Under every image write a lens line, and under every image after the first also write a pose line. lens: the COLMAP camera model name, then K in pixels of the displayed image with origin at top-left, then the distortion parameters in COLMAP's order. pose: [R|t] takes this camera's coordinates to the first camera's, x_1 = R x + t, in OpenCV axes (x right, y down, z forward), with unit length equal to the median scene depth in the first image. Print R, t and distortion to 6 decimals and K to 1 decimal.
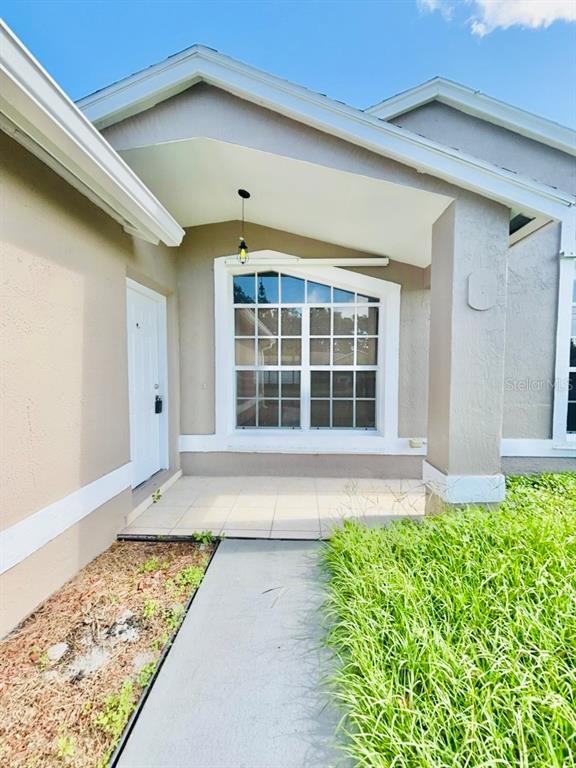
lens RADIAL K [[308.2, 0, 284.8], [0, 308.2, 386.0], [0, 0, 1]] dist [-0.002492, -0.001083]
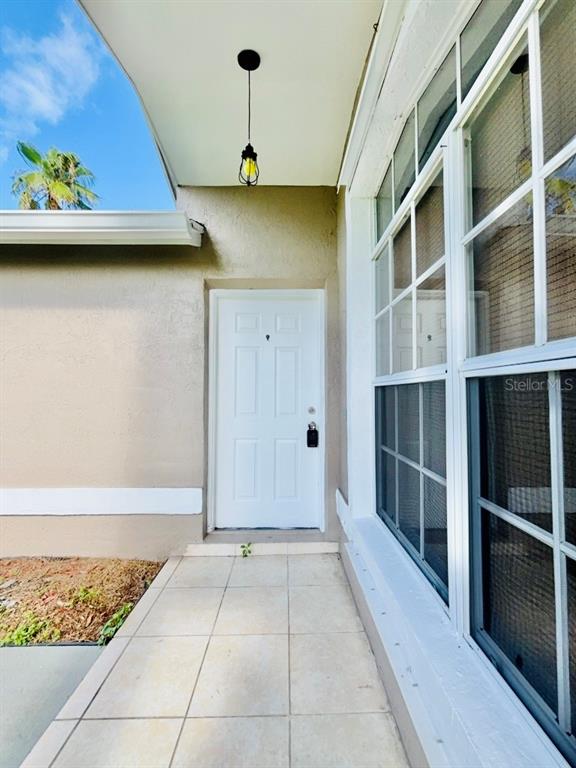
lens RADIAL K [[308.2, 0, 289.7], [0, 308.2, 384.1], [0, 0, 1]] dist [-0.002492, -0.001083]
pose [[0.057522, -0.041428, -0.997484, 0.316866], [-0.048650, 0.997835, -0.044248, -0.026319], [0.997158, 0.051073, 0.055382, 0.861302]]
